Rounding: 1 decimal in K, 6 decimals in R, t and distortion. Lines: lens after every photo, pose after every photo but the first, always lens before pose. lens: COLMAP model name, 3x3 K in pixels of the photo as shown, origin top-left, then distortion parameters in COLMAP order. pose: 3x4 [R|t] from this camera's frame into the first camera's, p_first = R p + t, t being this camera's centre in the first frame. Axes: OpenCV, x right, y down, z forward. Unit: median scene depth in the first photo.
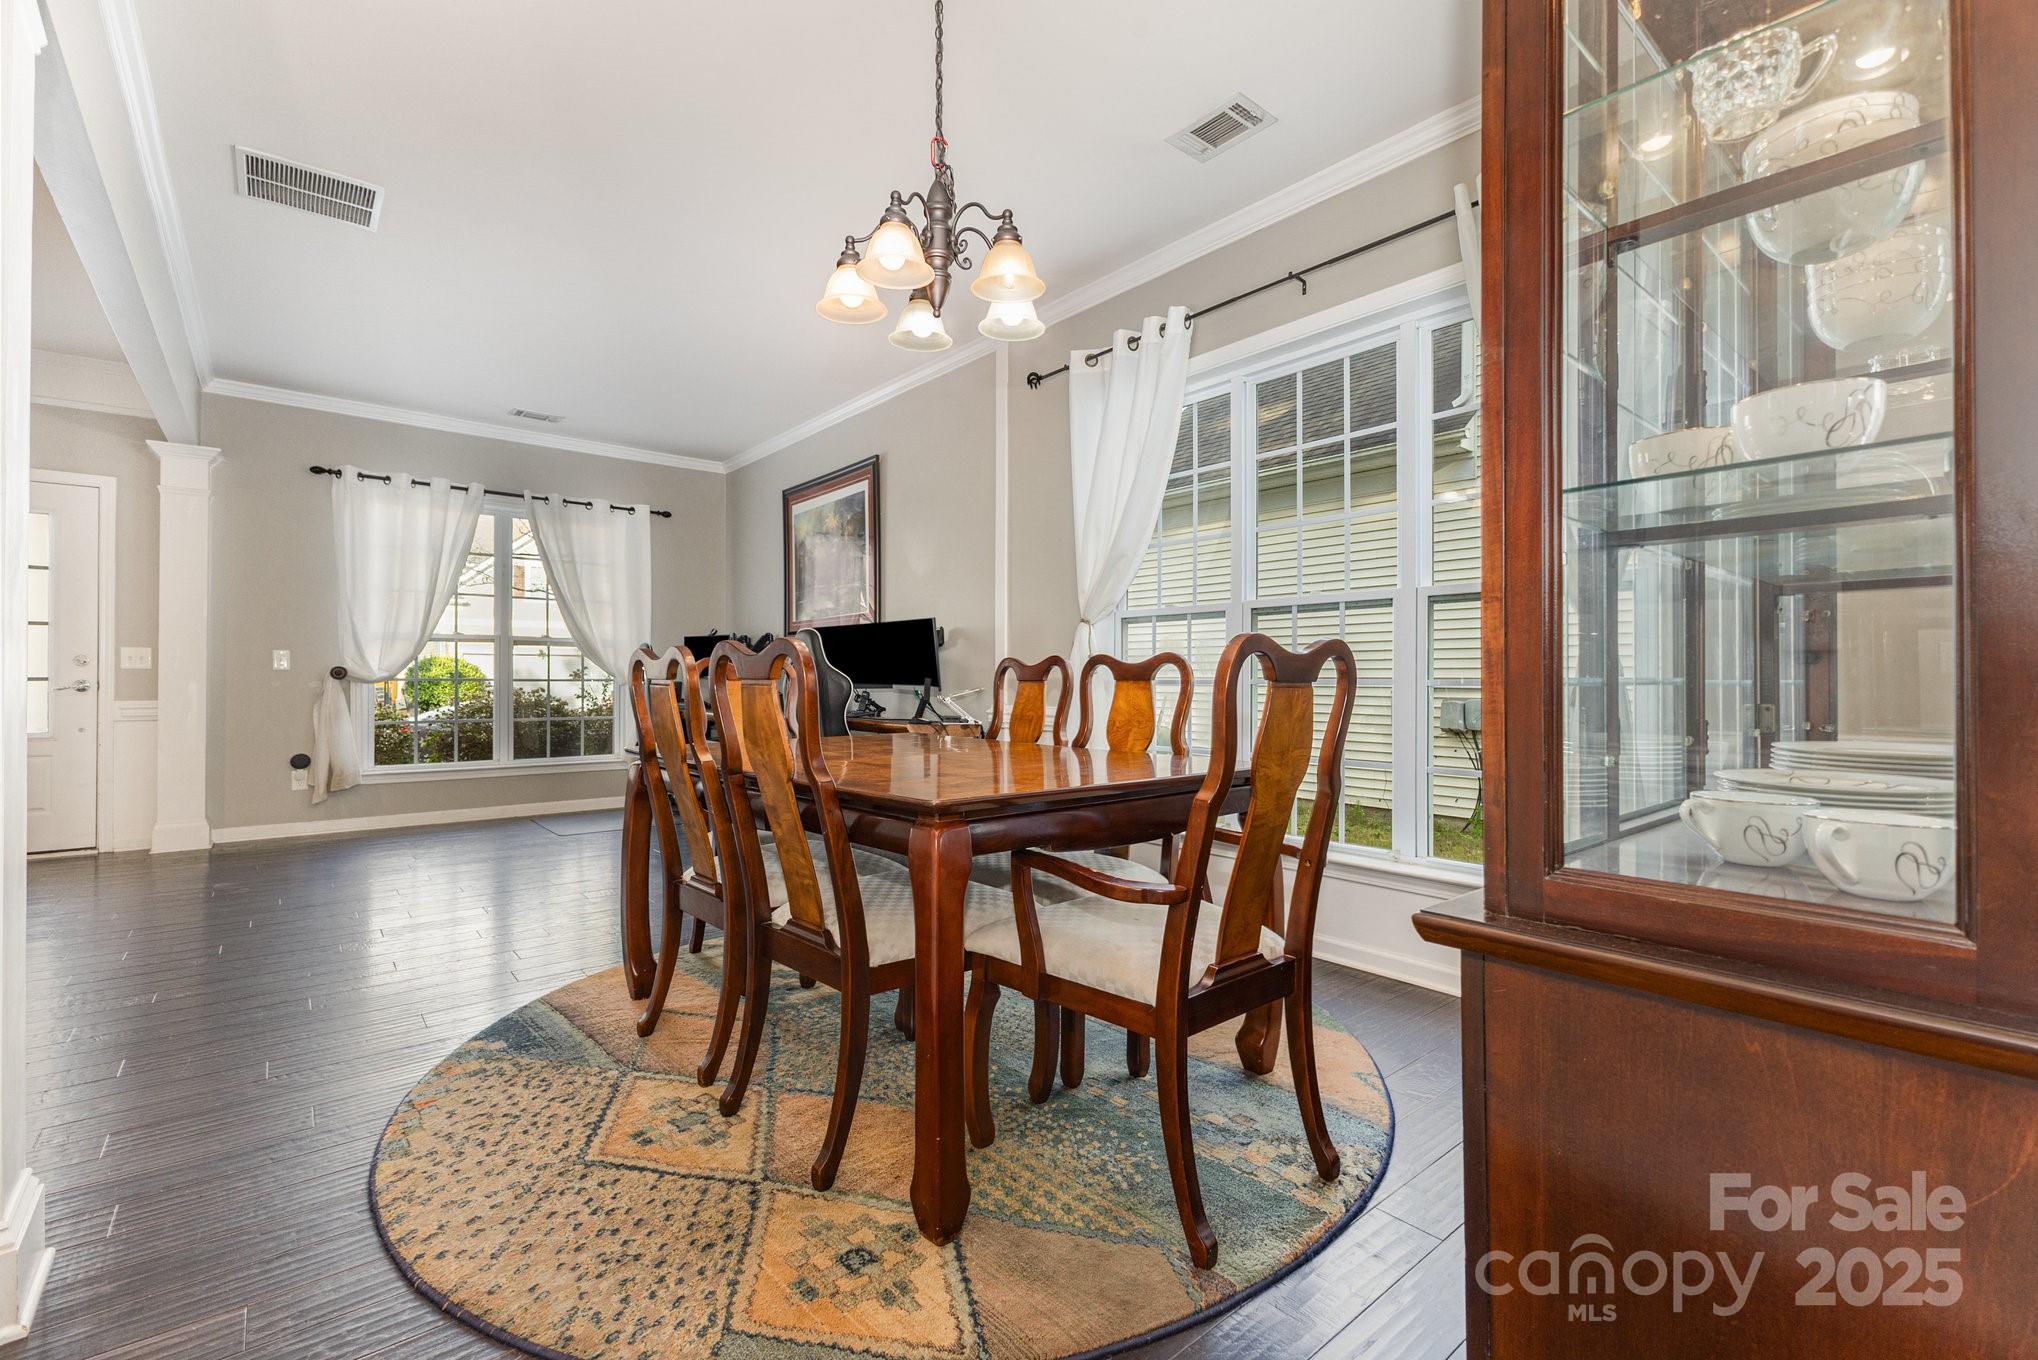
lens RADIAL K [[876.0, 0, 1014.5], [0, 876.0, 674.0], [0, 0, 1]] dist [0.013033, -0.000066]
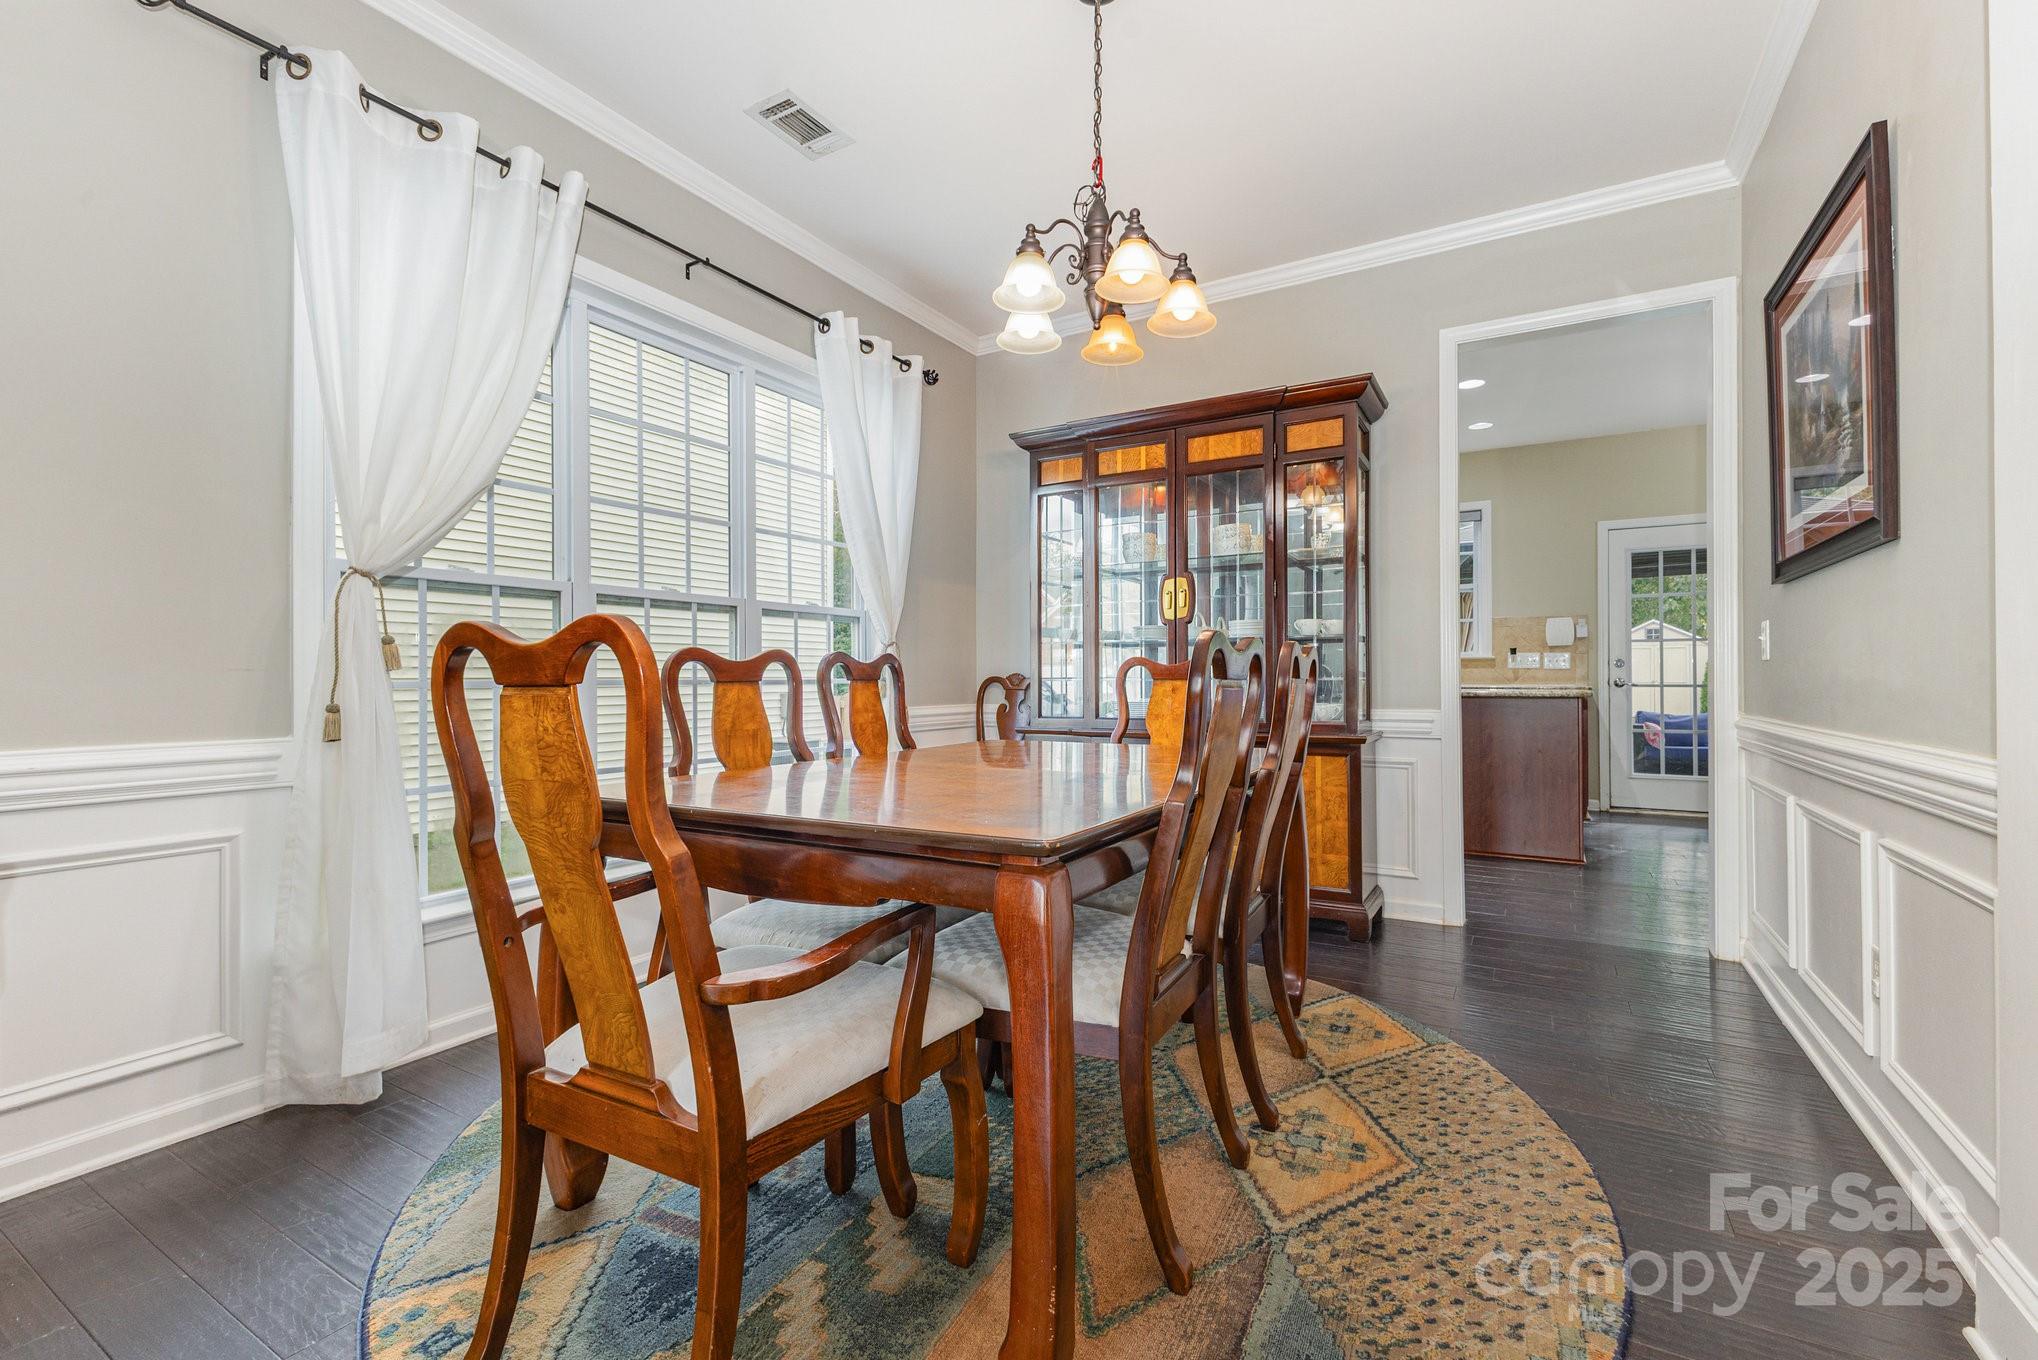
lens RADIAL K [[872.1, 0, 1044.0], [0, 872.1, 677.6], [0, 0, 1]] dist [0.017401, -0.000218]
pose [[-0.353946, 0.001990, 0.935264, -1.067207], [-0.005650, 0.999975, -0.004266, 0.008960], [-0.935249, -0.006794, -0.353926, 1.476527]]
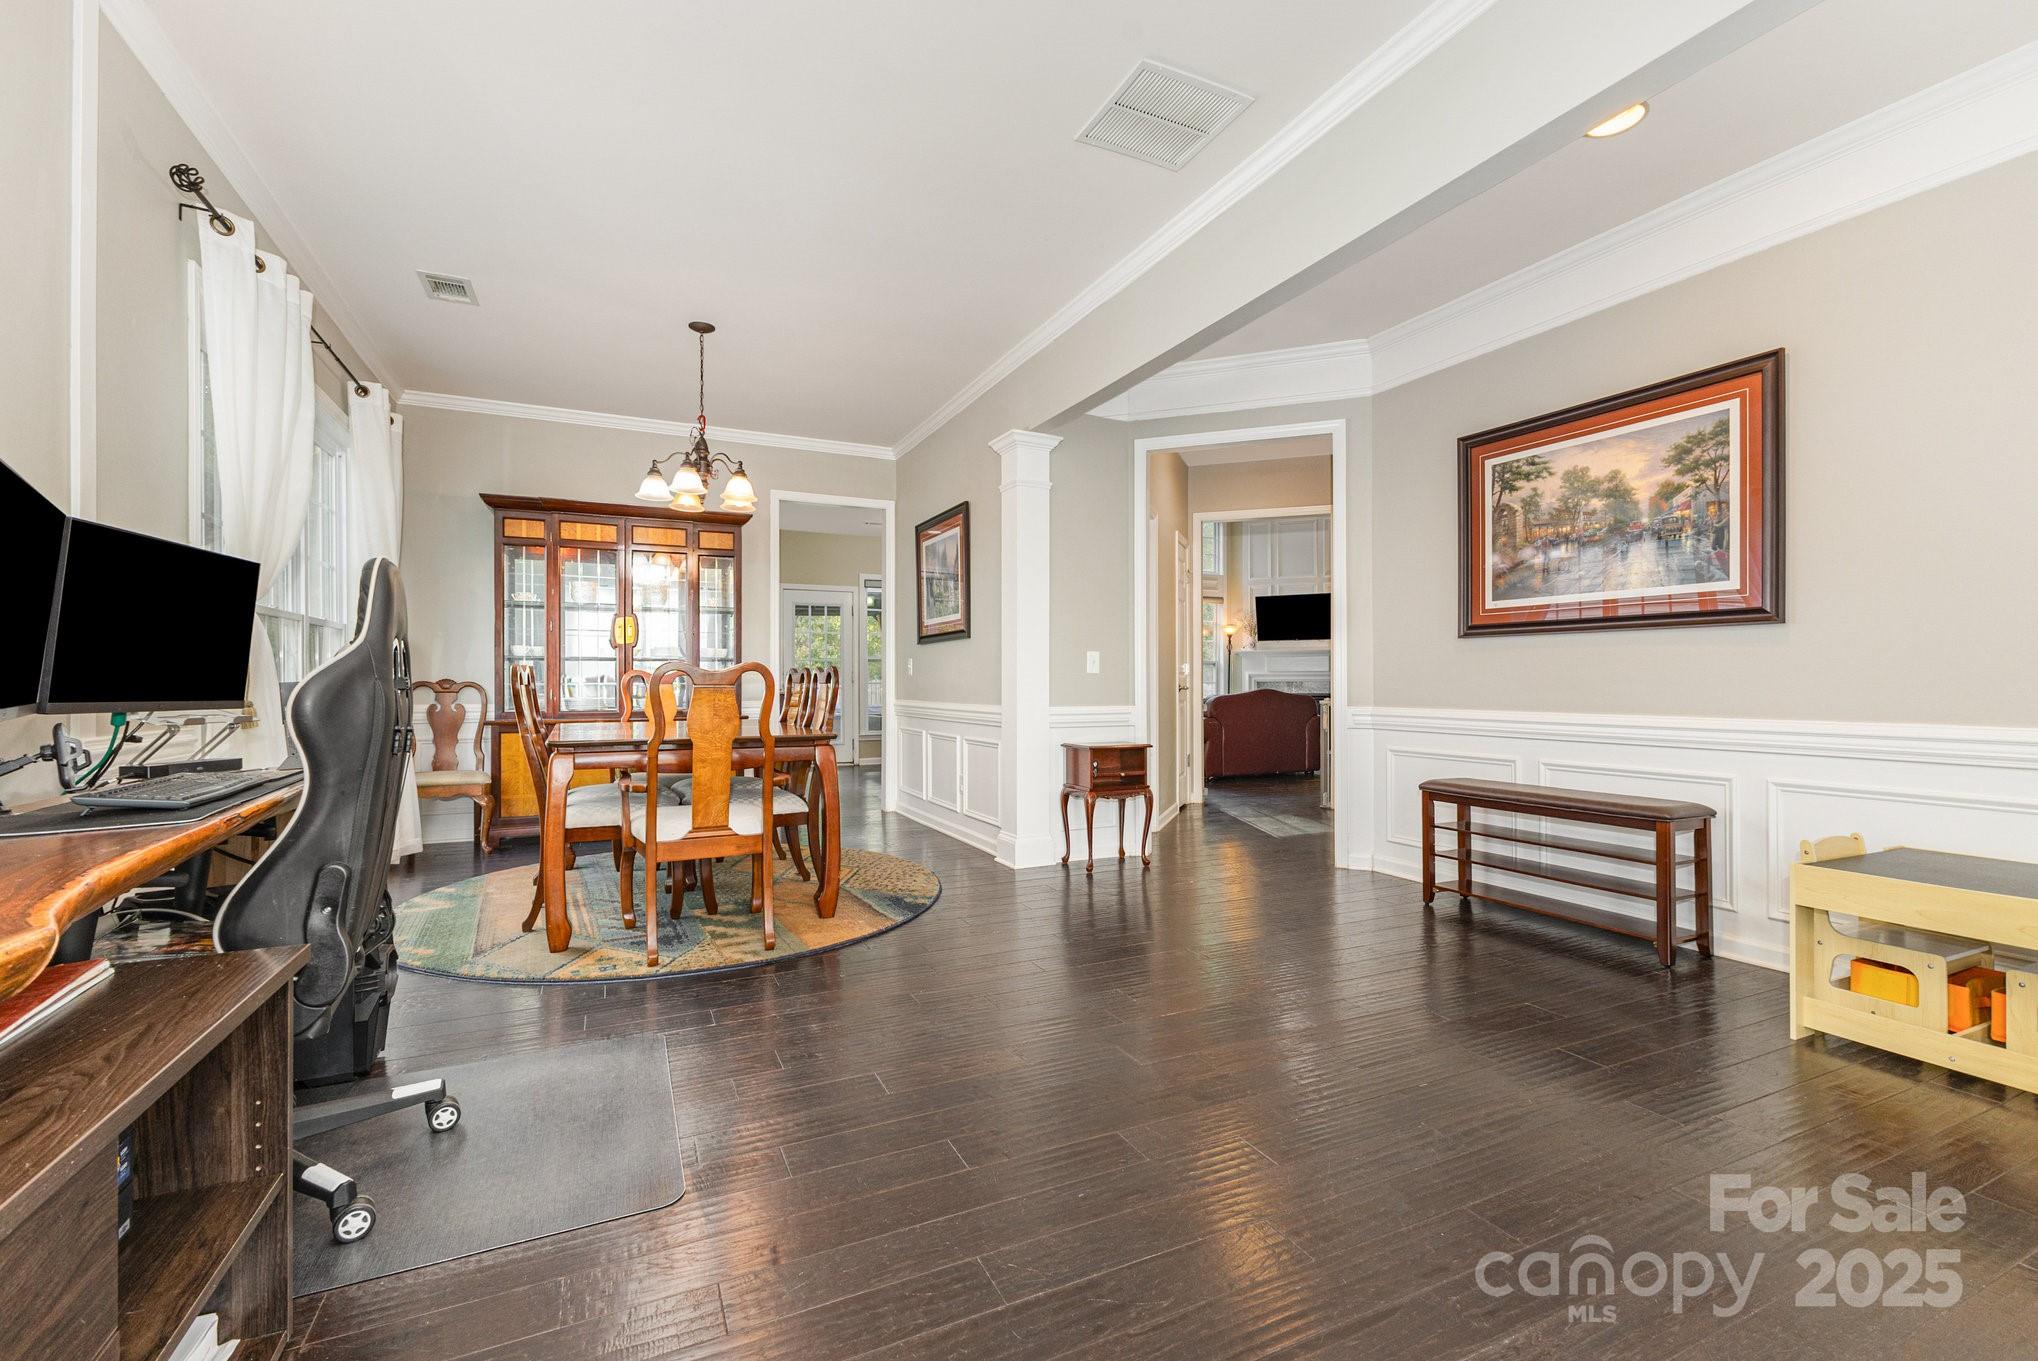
lens RADIAL K [[872.1, 0, 1044.0], [0, 872.1, 678.1], [0, 0, 1]] dist [0.017401, -0.000218]
pose [[-0.973050, -0.001145, 0.230590, -1.357232], [-0.004115, 0.999915, -0.012401, 0.013448], [-0.230556, -0.013016, -0.972972, 2.854642]]
